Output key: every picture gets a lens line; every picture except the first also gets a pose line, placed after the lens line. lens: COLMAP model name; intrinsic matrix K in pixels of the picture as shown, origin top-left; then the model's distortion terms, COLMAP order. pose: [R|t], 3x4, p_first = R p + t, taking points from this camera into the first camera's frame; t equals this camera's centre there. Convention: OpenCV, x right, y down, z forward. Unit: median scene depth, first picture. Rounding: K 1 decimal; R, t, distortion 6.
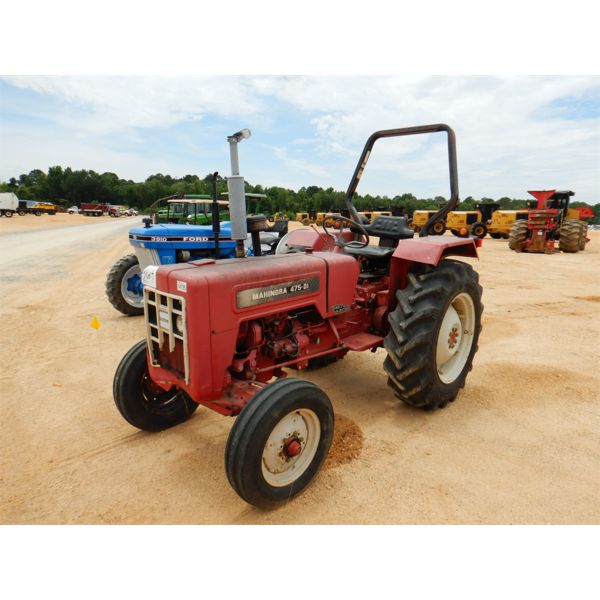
lens RADIAL K [[425.3, 0, 300.0], [0, 425.3, 300.0], [0, 0, 1]] dist [0.008798, -0.004978]
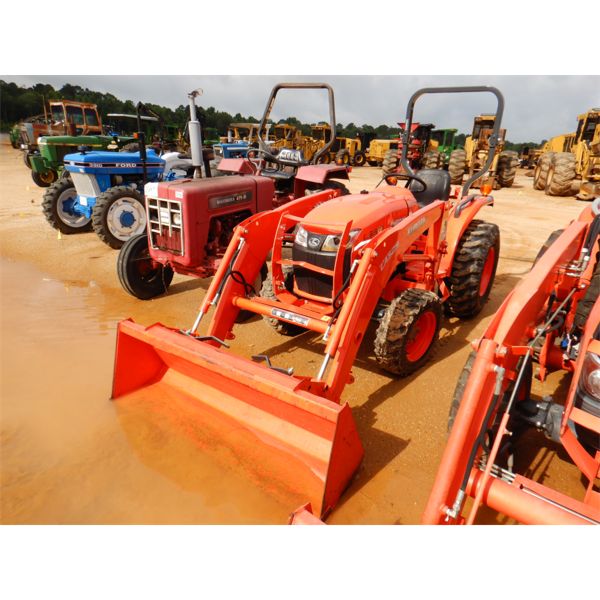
lens RADIAL K [[425.3, 0, 300.0], [0, 425.3, 300.0], [0, 0, 1]] dist [0.008798, -0.004978]
pose [[0.966338, -0.067835, 0.248173, -0.100722], [0.026293, 0.985602, 0.167022, 0.041971], [-0.255930, -0.154874, 0.954208, -0.301497]]
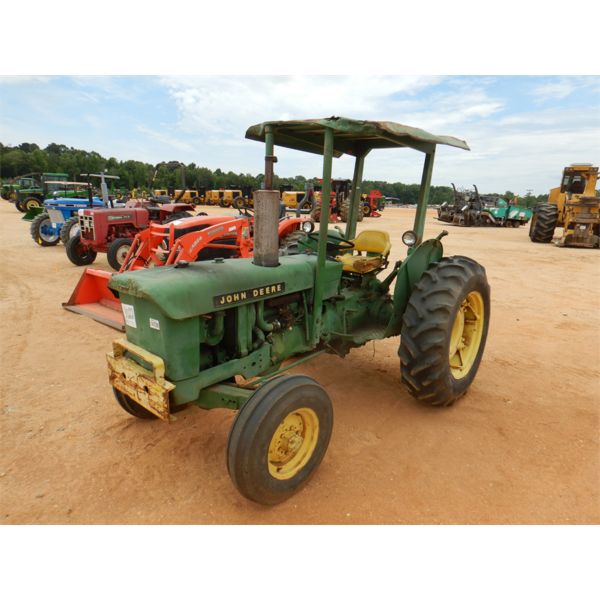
lens RADIAL K [[425.3, 0, 300.0], [0, 425.3, 300.0], [0, 0, 1]] dist [0.008798, -0.004978]
pose [[0.954259, -0.057865, 0.293327, 0.138437], [0.043016, 0.997457, 0.056829, 0.241676], [-0.295870, -0.041612, 0.954321, -1.307194]]
